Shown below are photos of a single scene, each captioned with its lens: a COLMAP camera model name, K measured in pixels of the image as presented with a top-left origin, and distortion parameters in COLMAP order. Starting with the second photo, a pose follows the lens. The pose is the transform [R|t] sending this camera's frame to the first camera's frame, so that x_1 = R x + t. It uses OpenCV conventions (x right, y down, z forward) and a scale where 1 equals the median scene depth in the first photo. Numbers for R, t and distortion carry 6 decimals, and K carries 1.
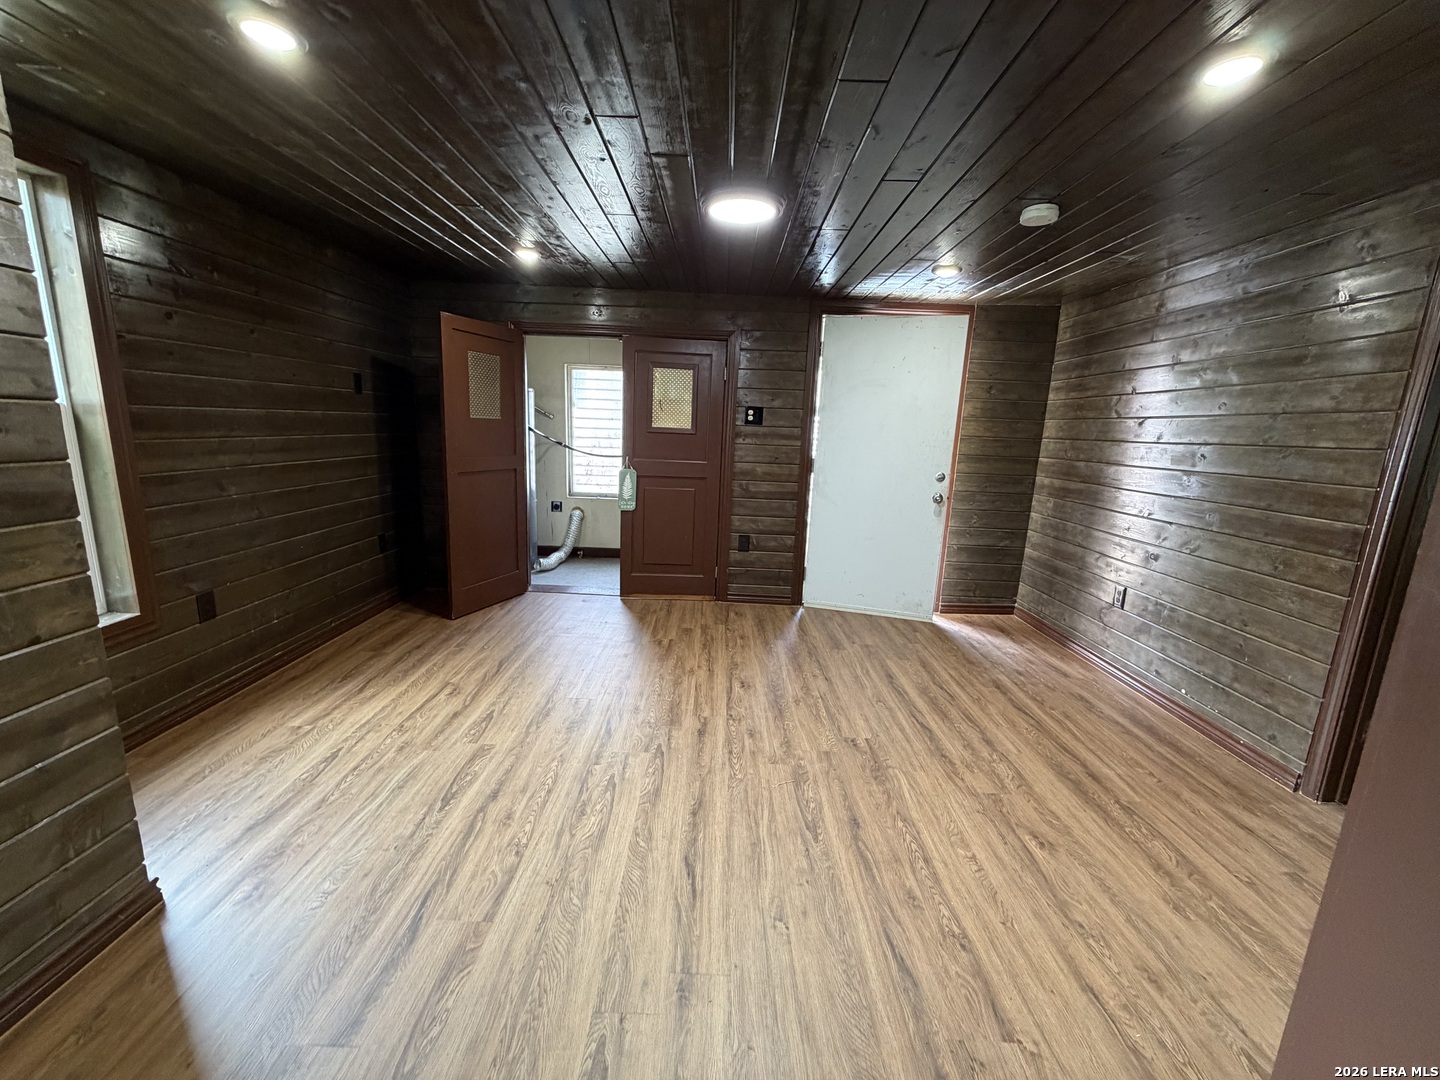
lens RADIAL K [[578.4, 0, 720.0], [0, 578.4, 540.0], [0, 0, 1]] dist [-0.000568, -0.000111]
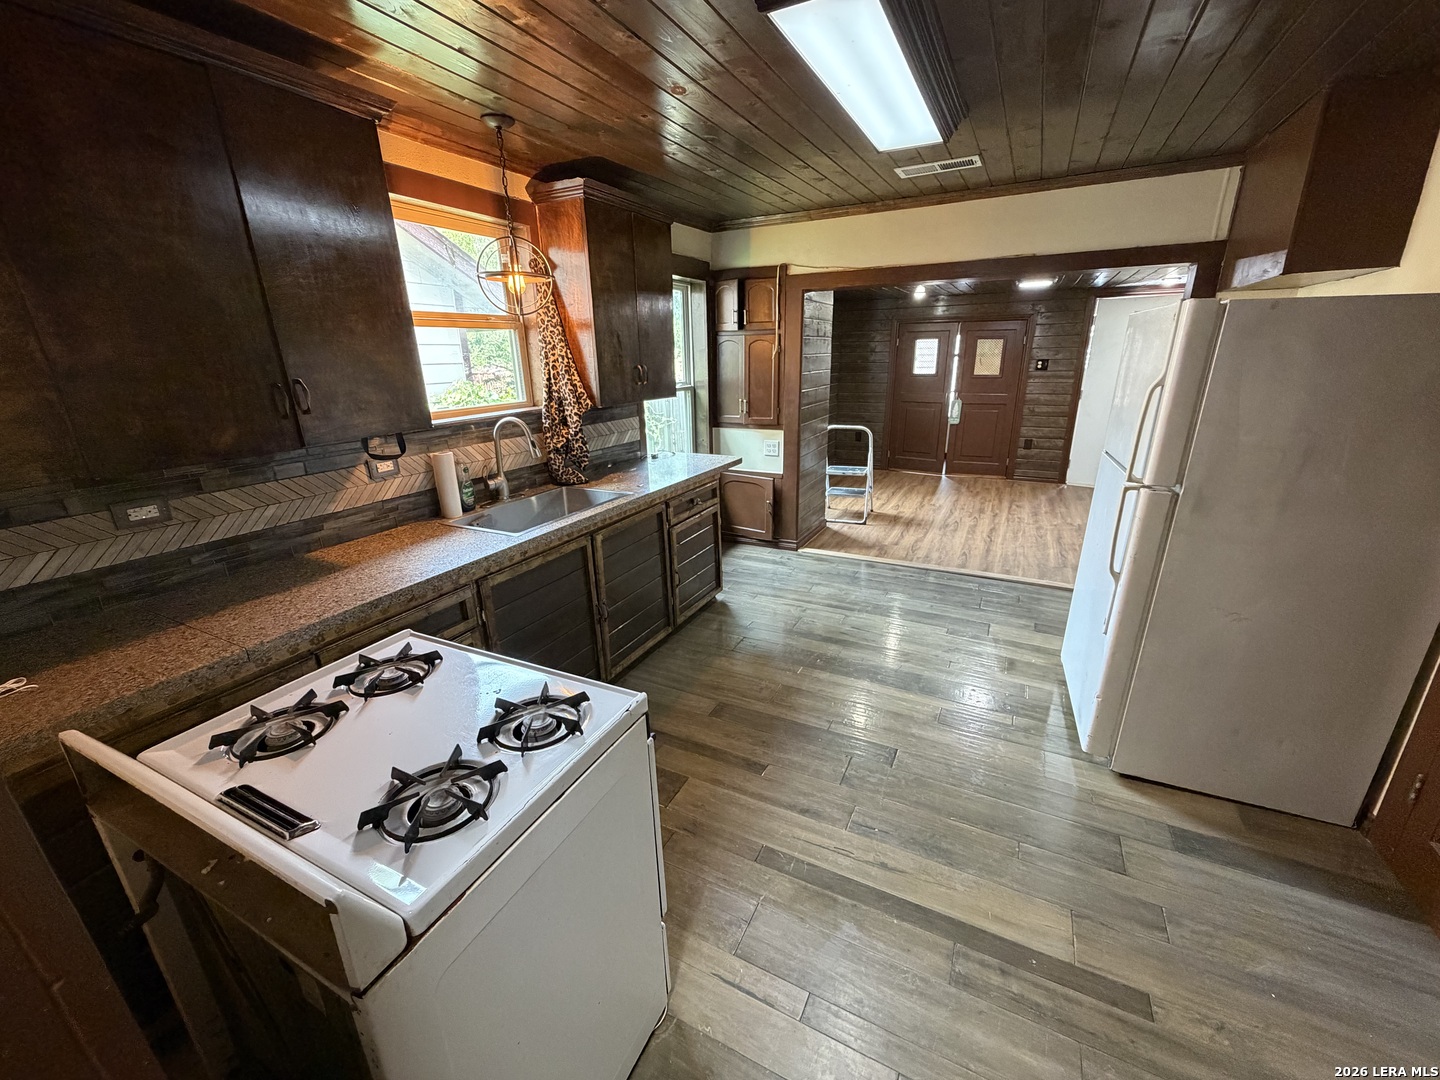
lens RADIAL K [[578.4, 0, 720.0], [0, 578.4, 540.0], [0, 0, 1]] dist [-0.000568, -0.000111]
pose [[0.892680, 0.084068, -0.442781, 0.012359], [-0.035032, 0.992420, 0.117797, 0.130269], [0.449328, -0.089643, 0.888858, -1.014818]]
